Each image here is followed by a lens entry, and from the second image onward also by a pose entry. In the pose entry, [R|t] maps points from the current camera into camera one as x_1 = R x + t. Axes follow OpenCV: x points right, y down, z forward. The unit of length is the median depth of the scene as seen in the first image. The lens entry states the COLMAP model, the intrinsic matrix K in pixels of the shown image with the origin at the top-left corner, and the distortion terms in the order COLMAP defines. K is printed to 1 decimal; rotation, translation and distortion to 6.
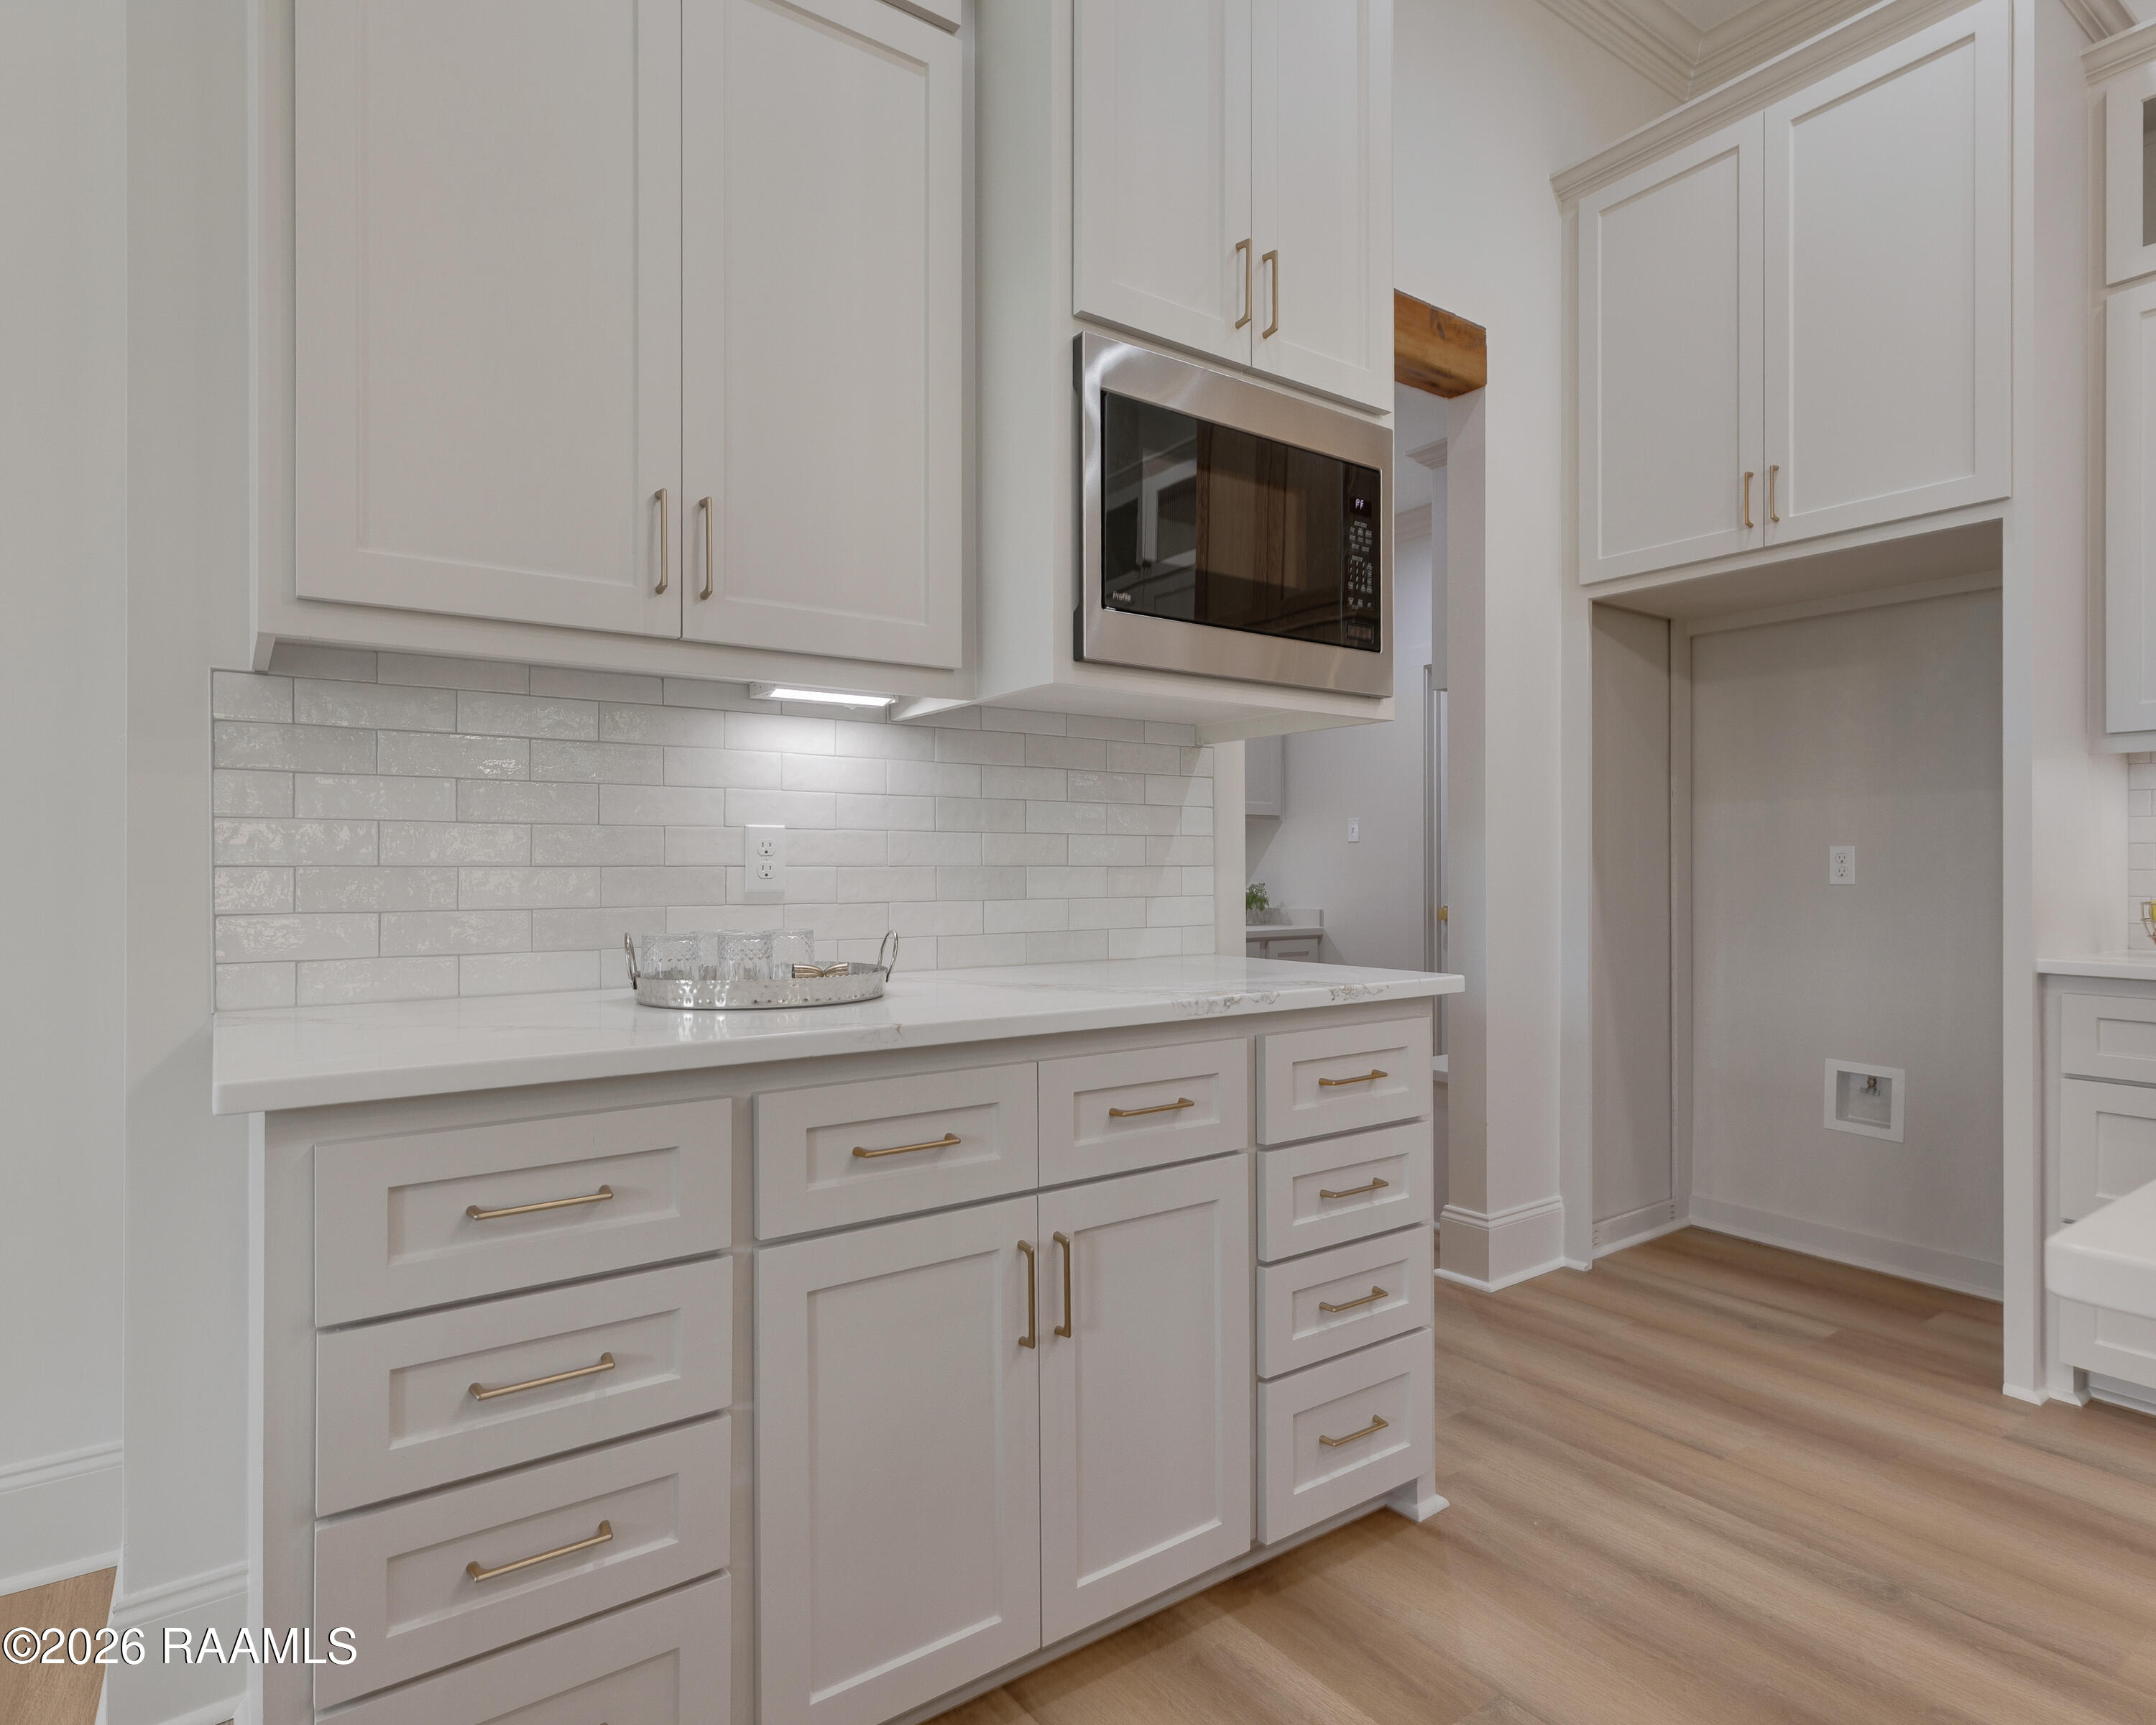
lens RADIAL K [[1197.6, 0, 1067.6], [0, 1197.6, 857.6], [0, 0, 1]] dist [0.000874, 0.000572]
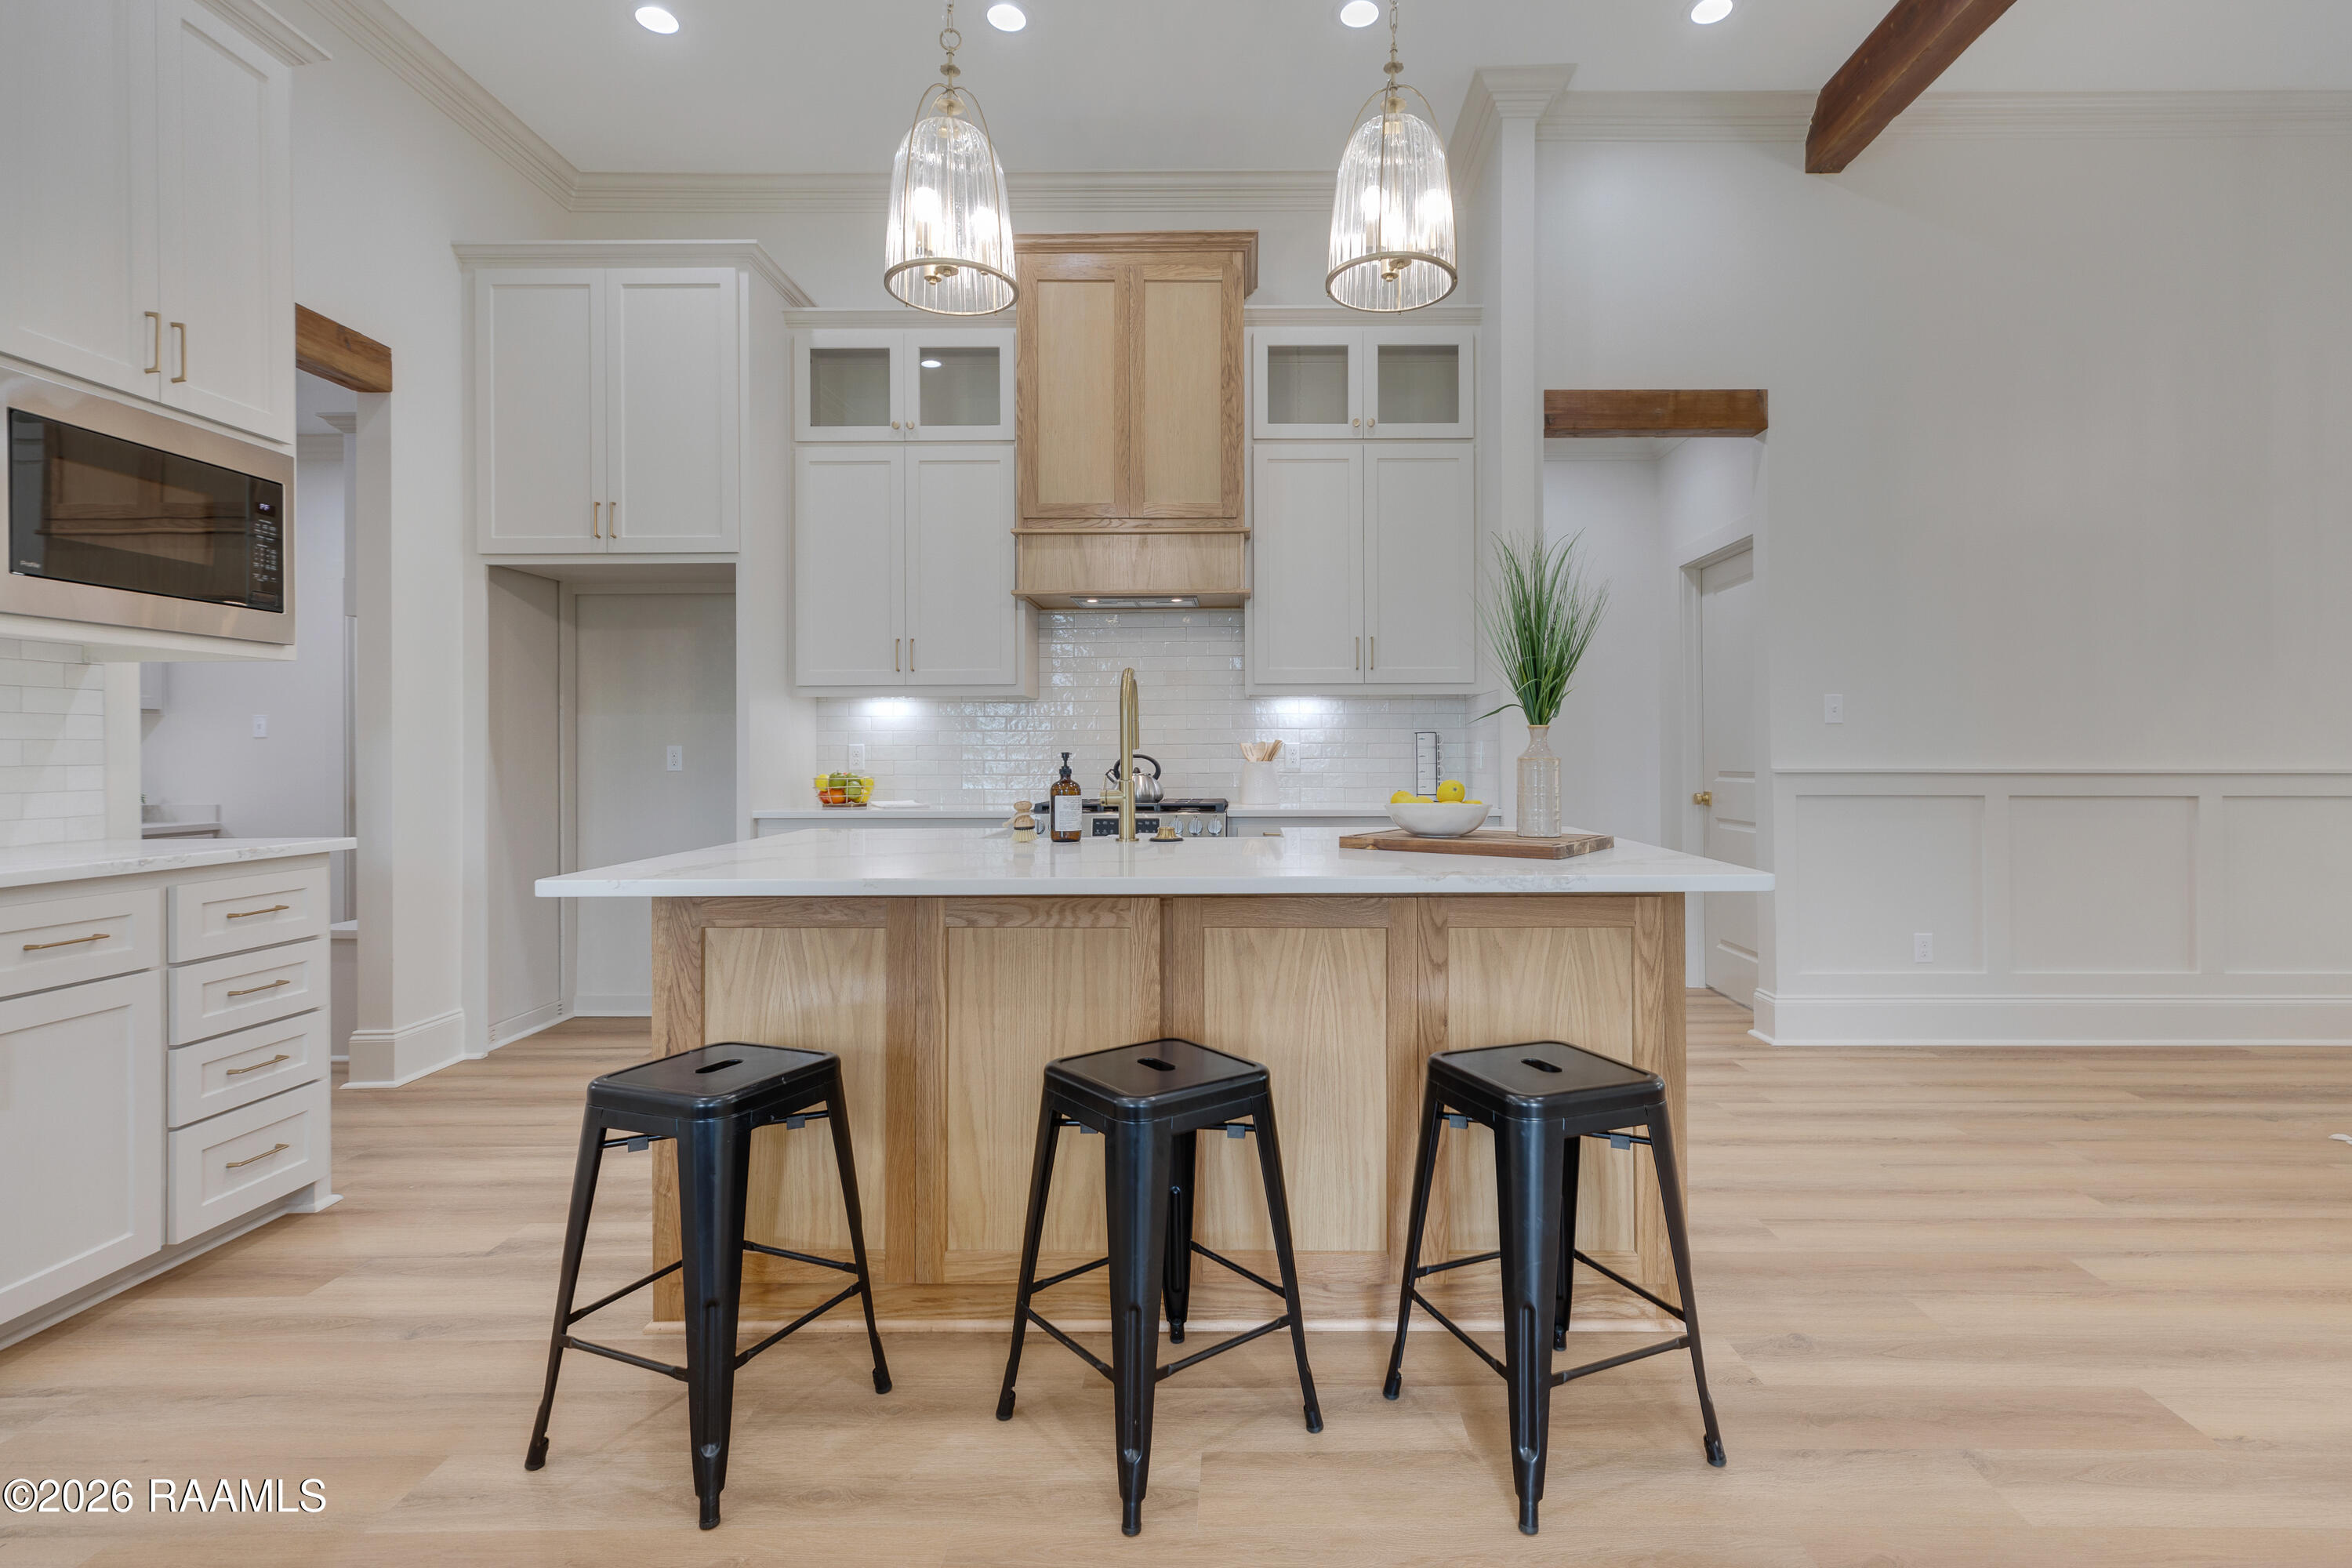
lens RADIAL K [[1113.7, 0, 1236.8], [0, 1113.7, 748.3], [0, 0, 1]] dist [0.008154, 0.001476]
pose [[0.581394, -0.000183, 0.813622, -0.148456], [0.000088, 1.000000, 0.000162, -0.010717], [-0.813622, -0.000023, 0.581394, -0.629170]]
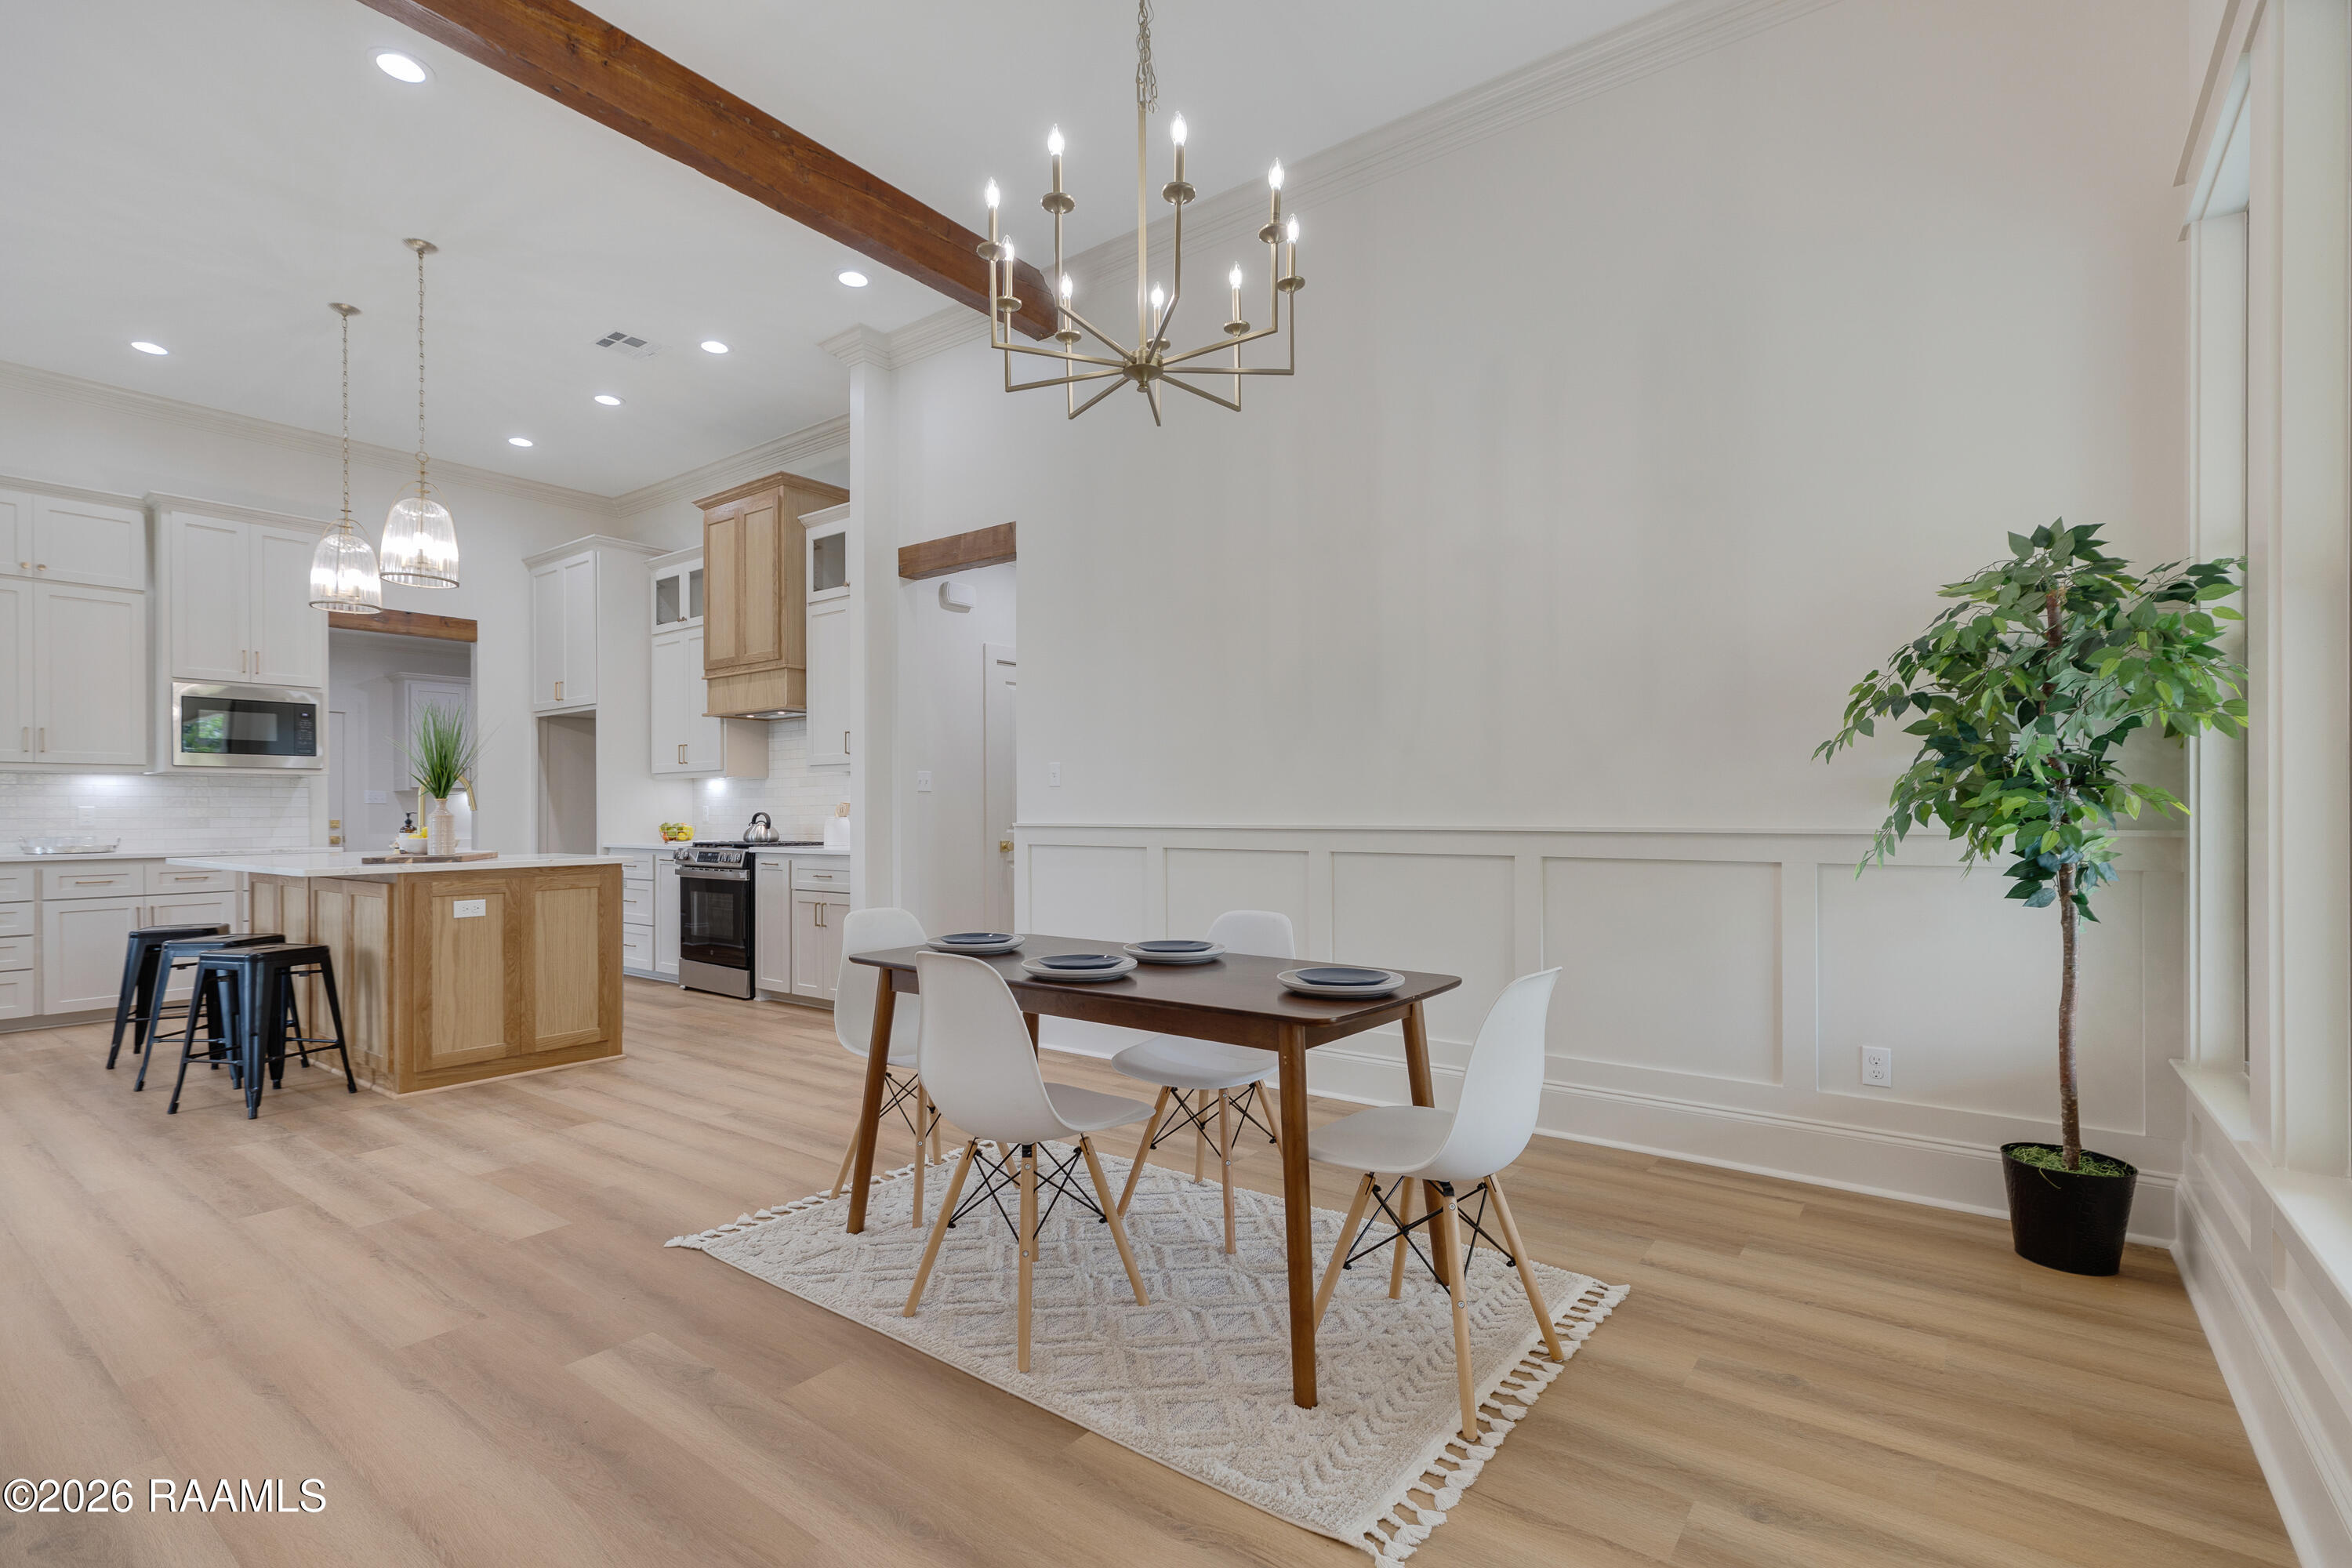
lens RADIAL K [[1113.7, 0, 1225.0], [0, 1113.7, 813.5], [0, 0, 1]] dist [0.008154, 0.001476]
pose [[0.953251, -0.006466, 0.302110, 1.666877], [0.004910, 0.999970, 0.005911, -0.009564], [-0.302139, -0.004151, 0.953255, -2.709635]]
